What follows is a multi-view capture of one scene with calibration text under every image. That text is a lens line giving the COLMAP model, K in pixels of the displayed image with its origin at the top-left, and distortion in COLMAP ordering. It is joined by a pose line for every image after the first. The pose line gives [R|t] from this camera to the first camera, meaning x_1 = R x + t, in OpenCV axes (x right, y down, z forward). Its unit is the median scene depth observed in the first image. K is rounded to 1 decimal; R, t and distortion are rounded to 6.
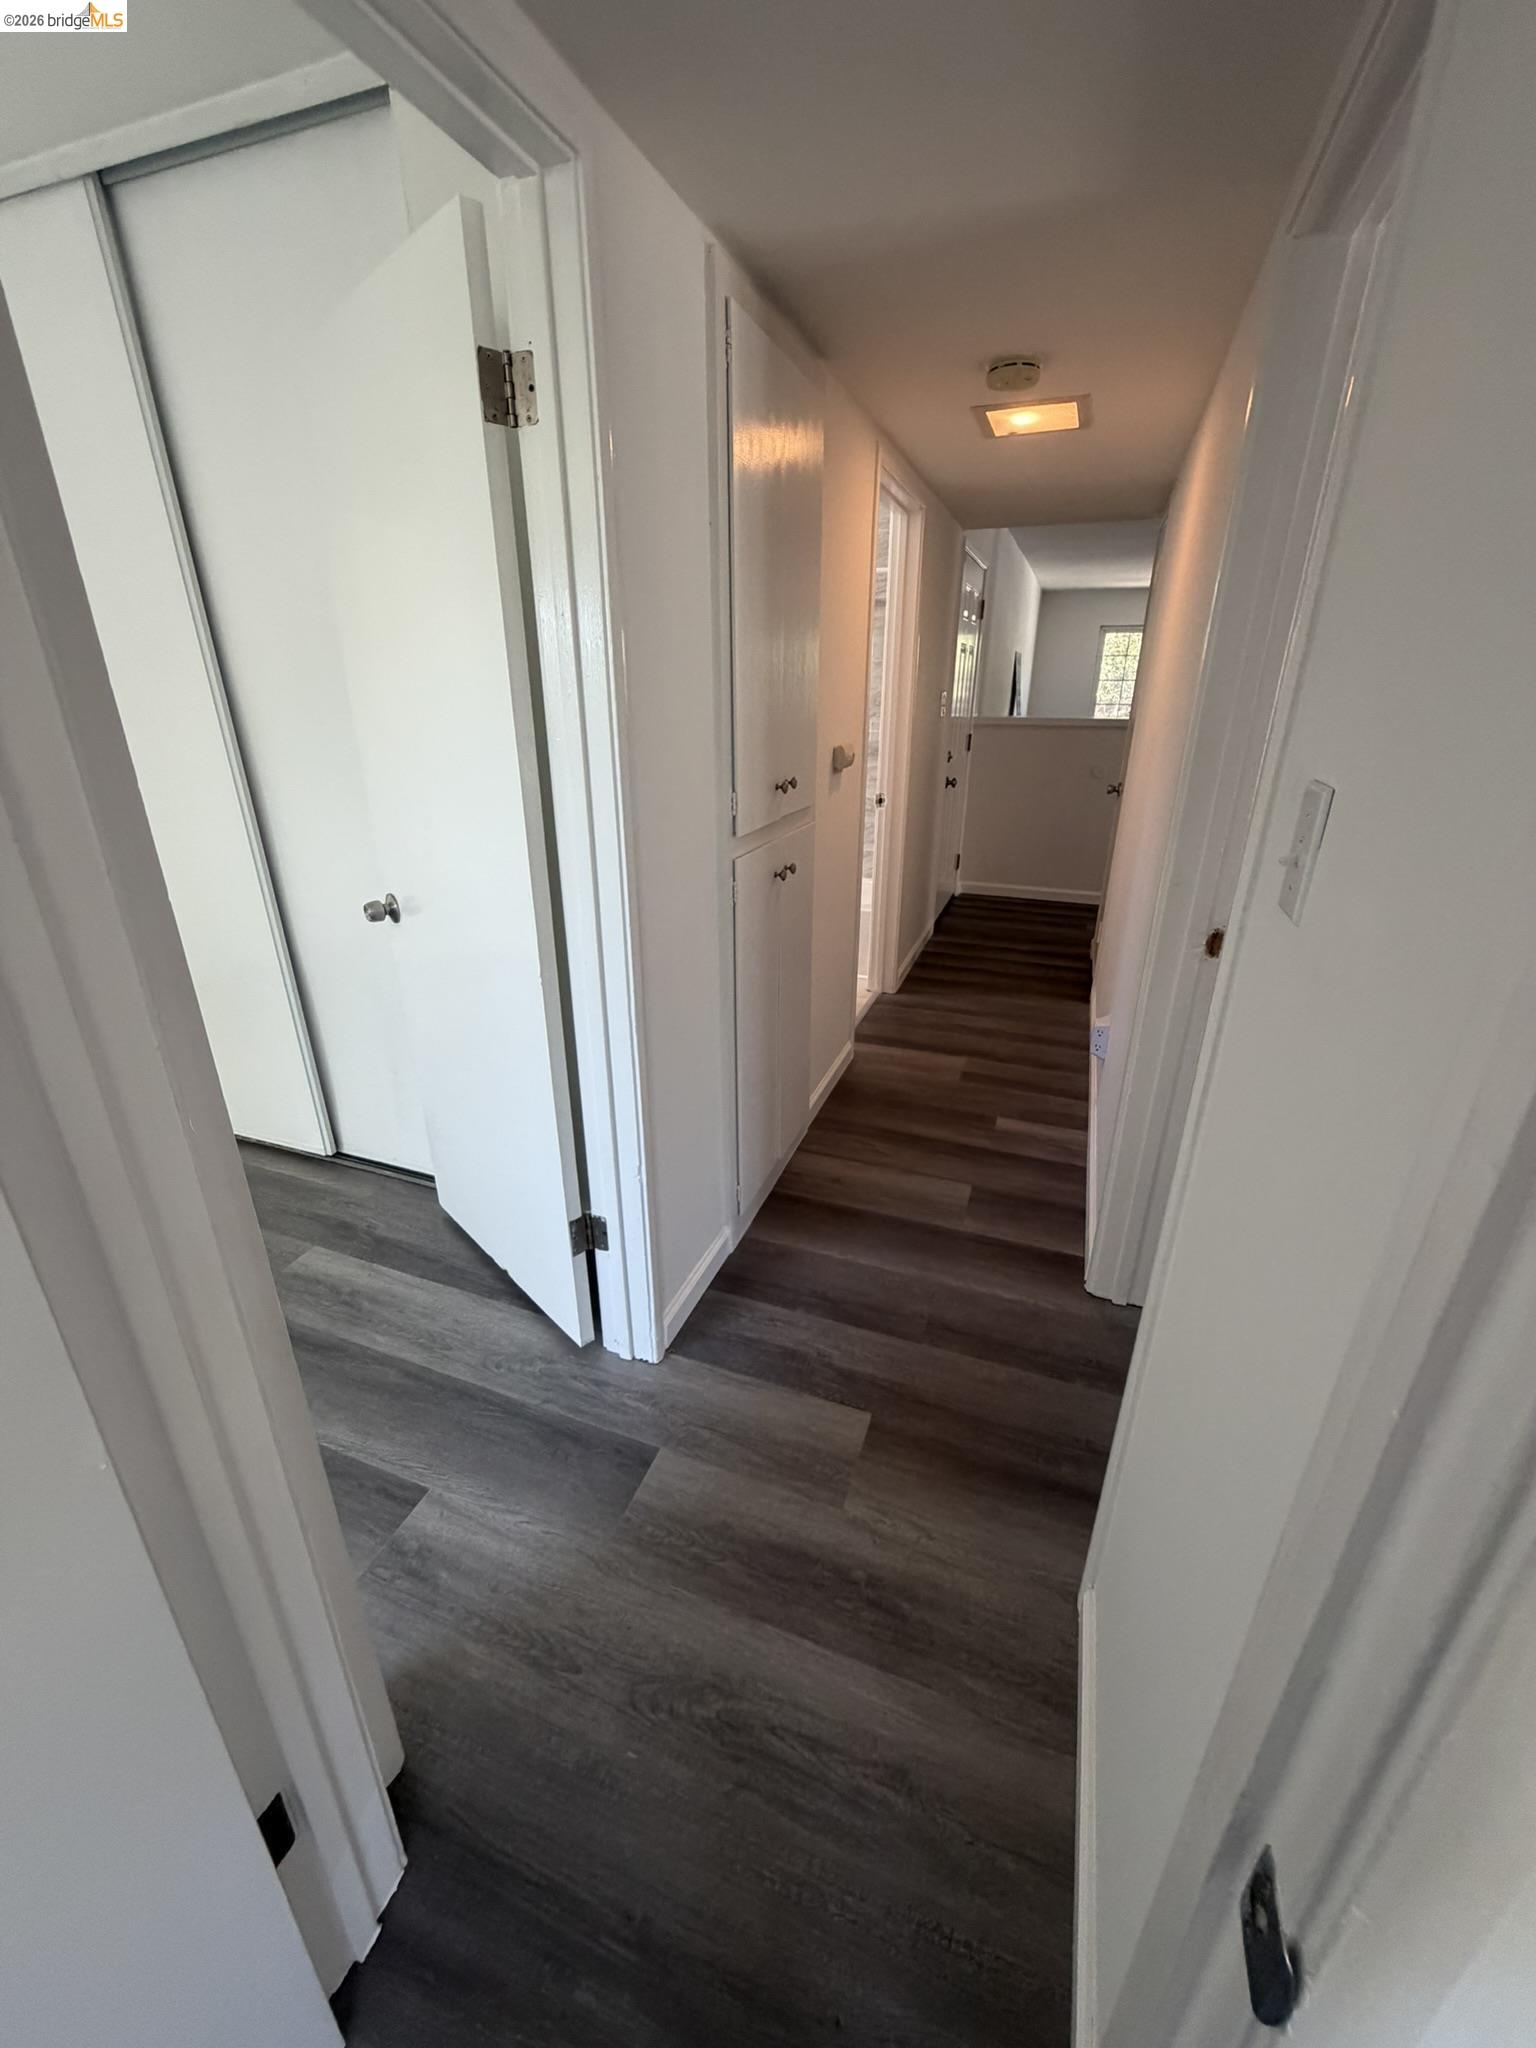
lens RADIAL K [[818.2, 0, 767.0], [0, 818.2, 1026.0], [0, 0, 1]] dist [0.001579, 0.000034]
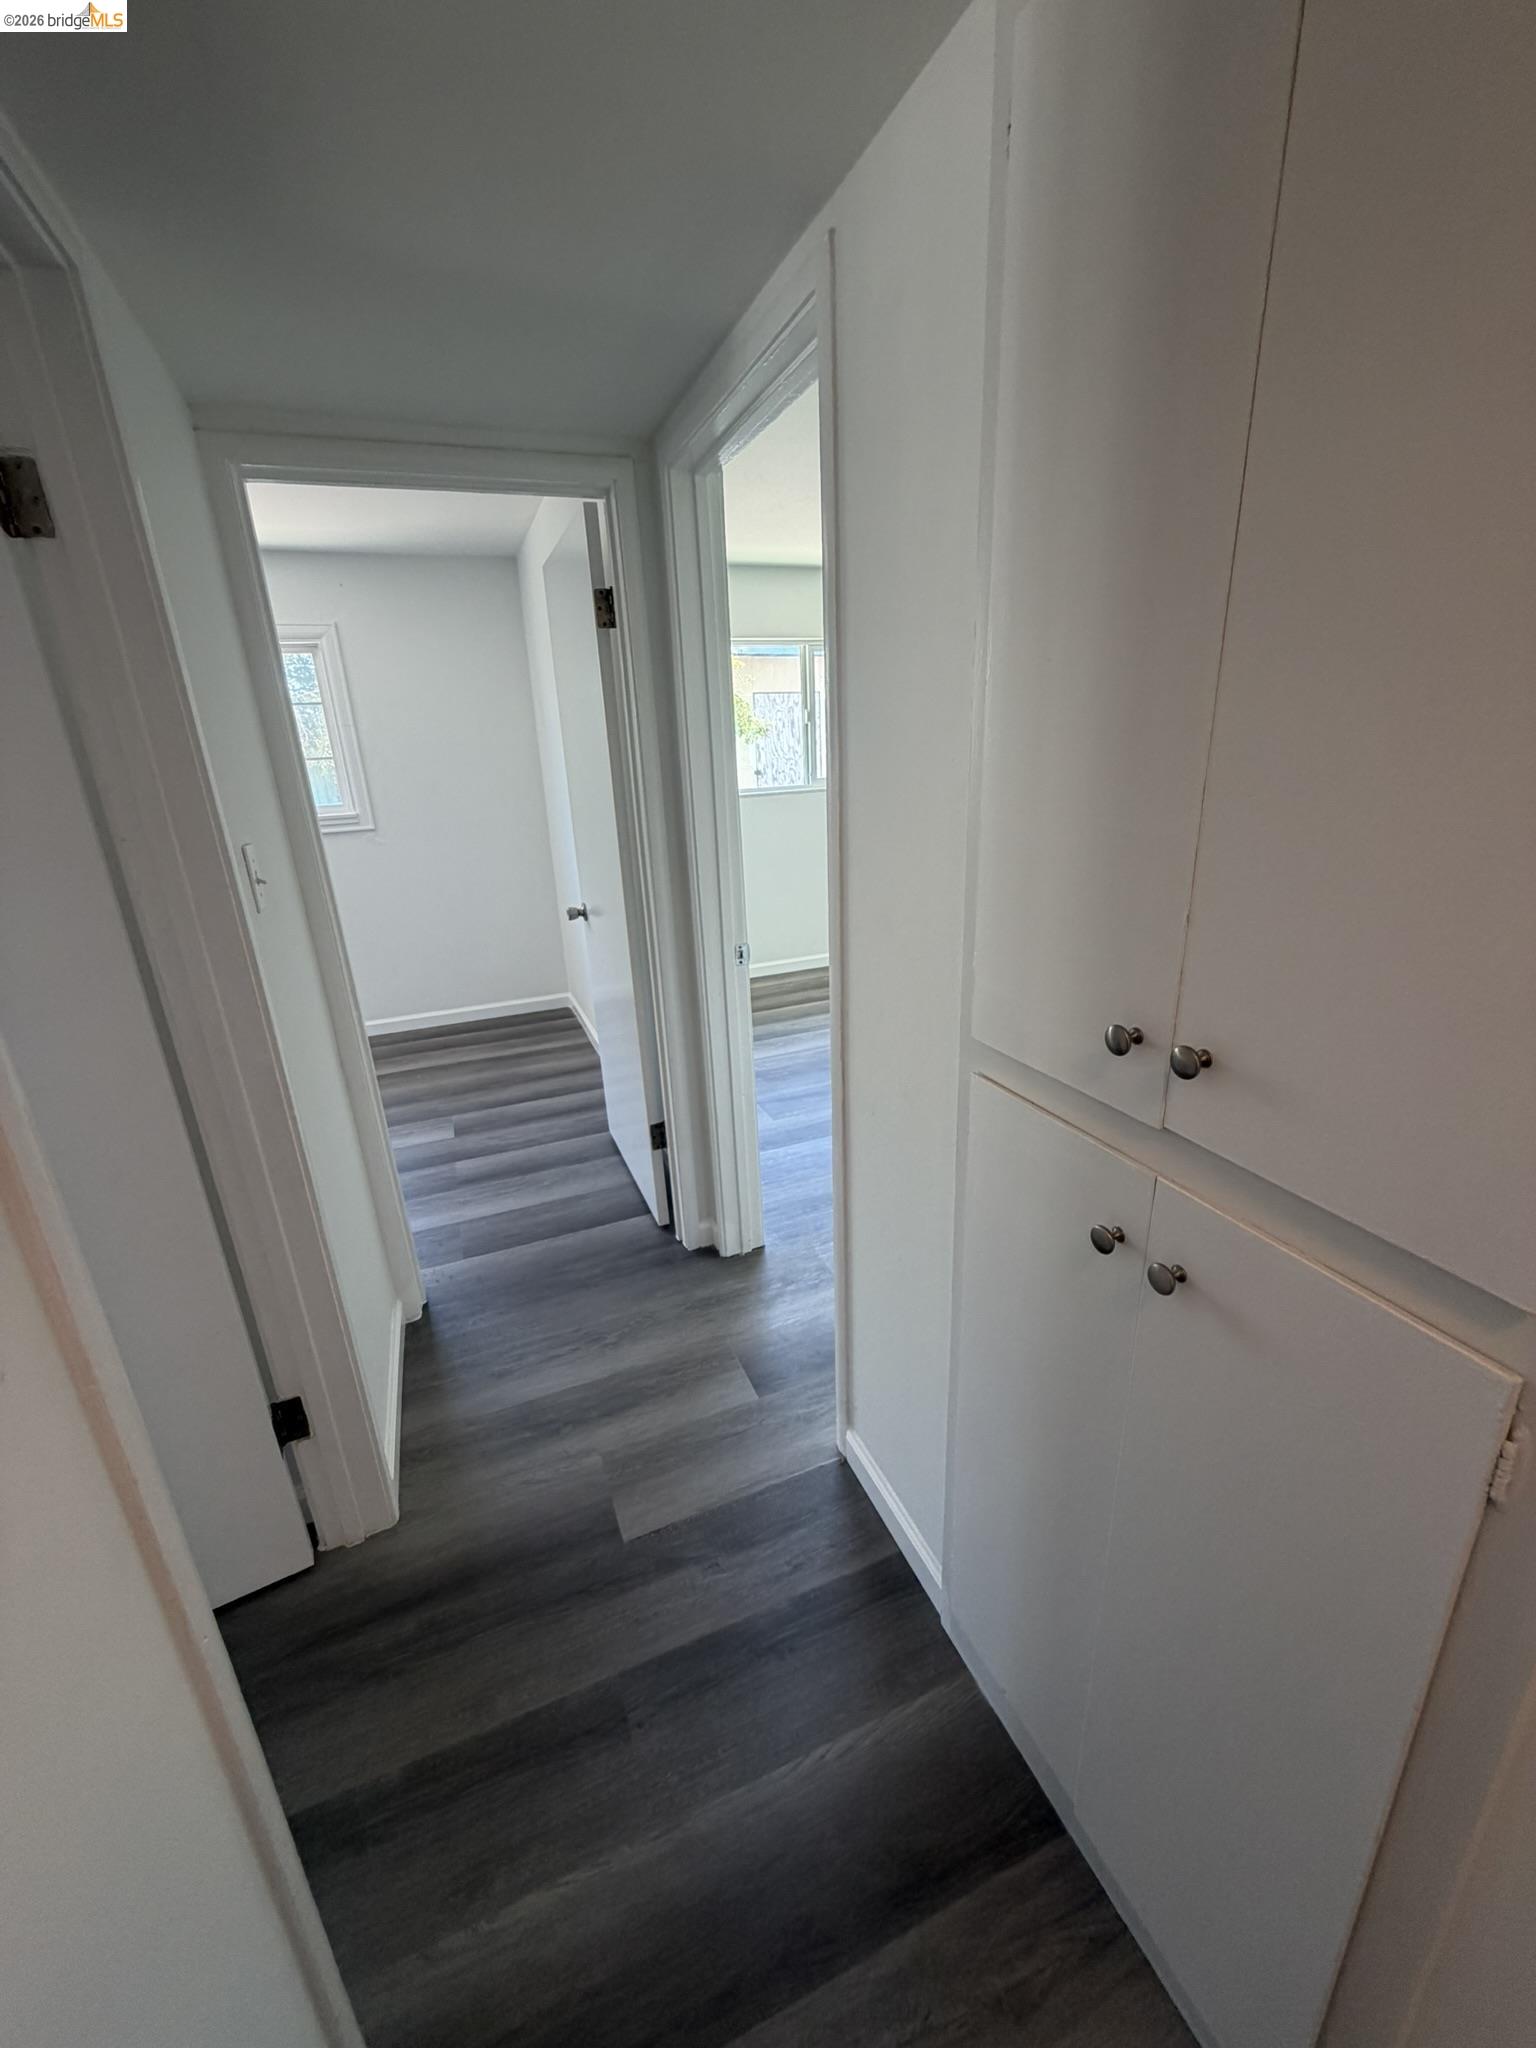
lens RADIAL K [[818.2, 0, 766.8], [0, 818.2, 1023.9], [0, 0, 1]] dist [0.001579, 0.000034]
pose [[-0.741365, 0.243411, -0.625404, 0.427895], [-0.211143, 0.799980, 0.561650, -0.530964], [0.637022, 0.548437, -0.541683, 1.235764]]
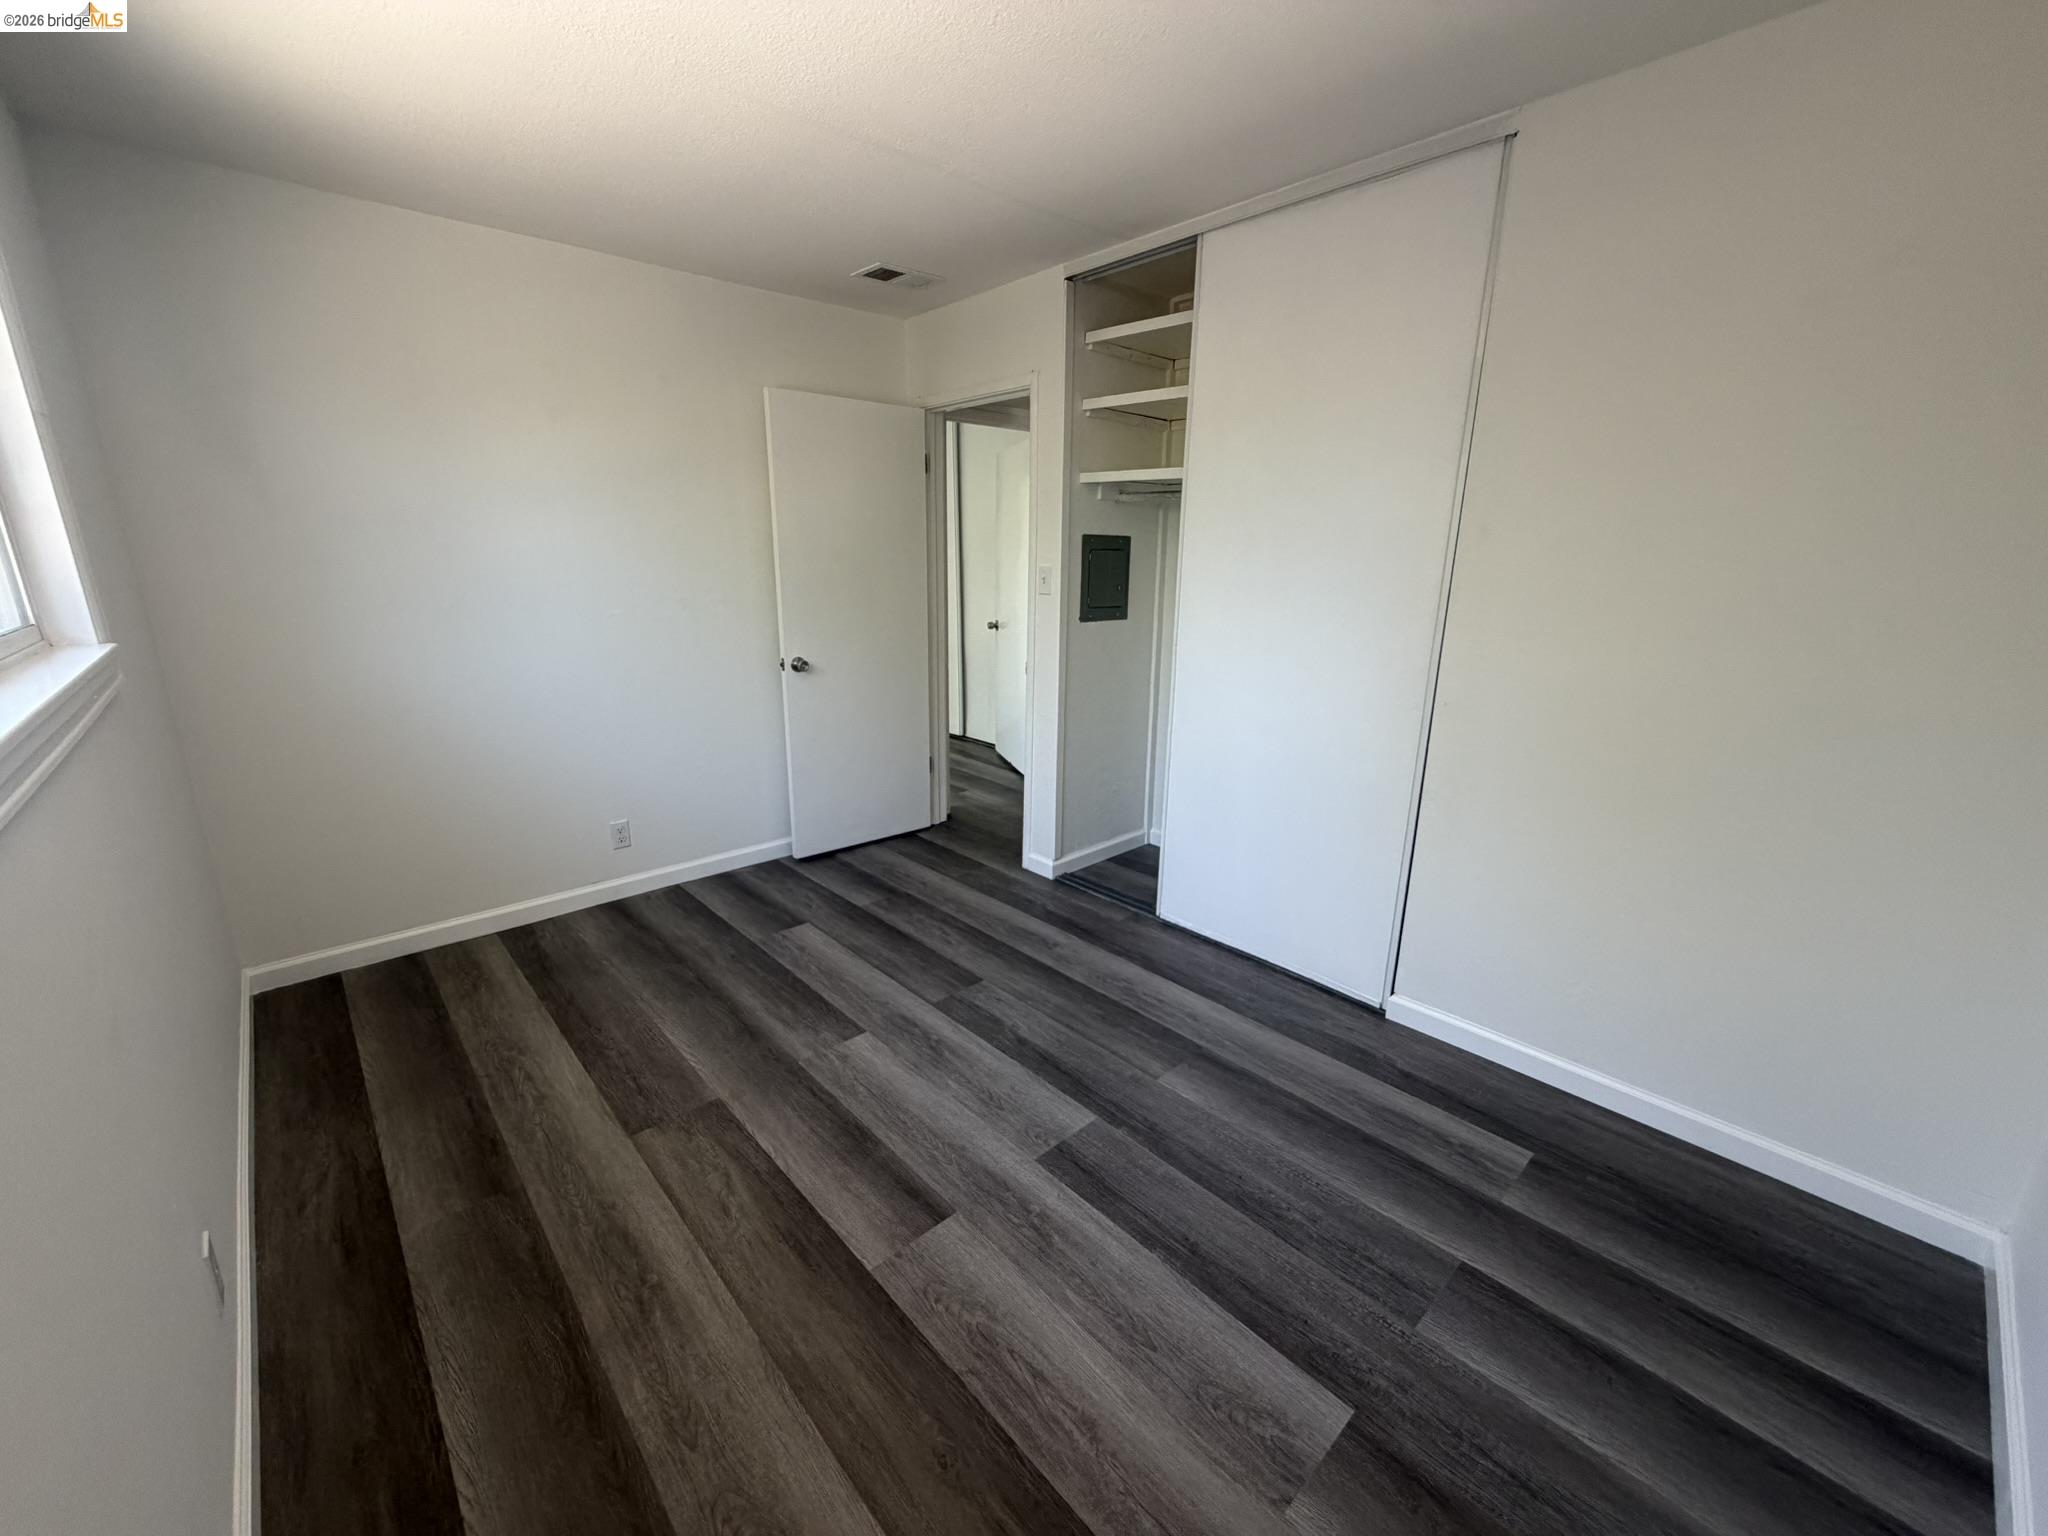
lens RADIAL K [[818.2, 0, 1018.4], [0, 818.2, 768.8], [0, 0, 1]] dist [0.001579, 0.000034]
pose [[0.889531, 0.128543, -0.438419, 1.018847], [-0.182324, 0.979757, -0.082665, 0.621555], [0.418919, 0.153467, 0.894961, -1.595373]]
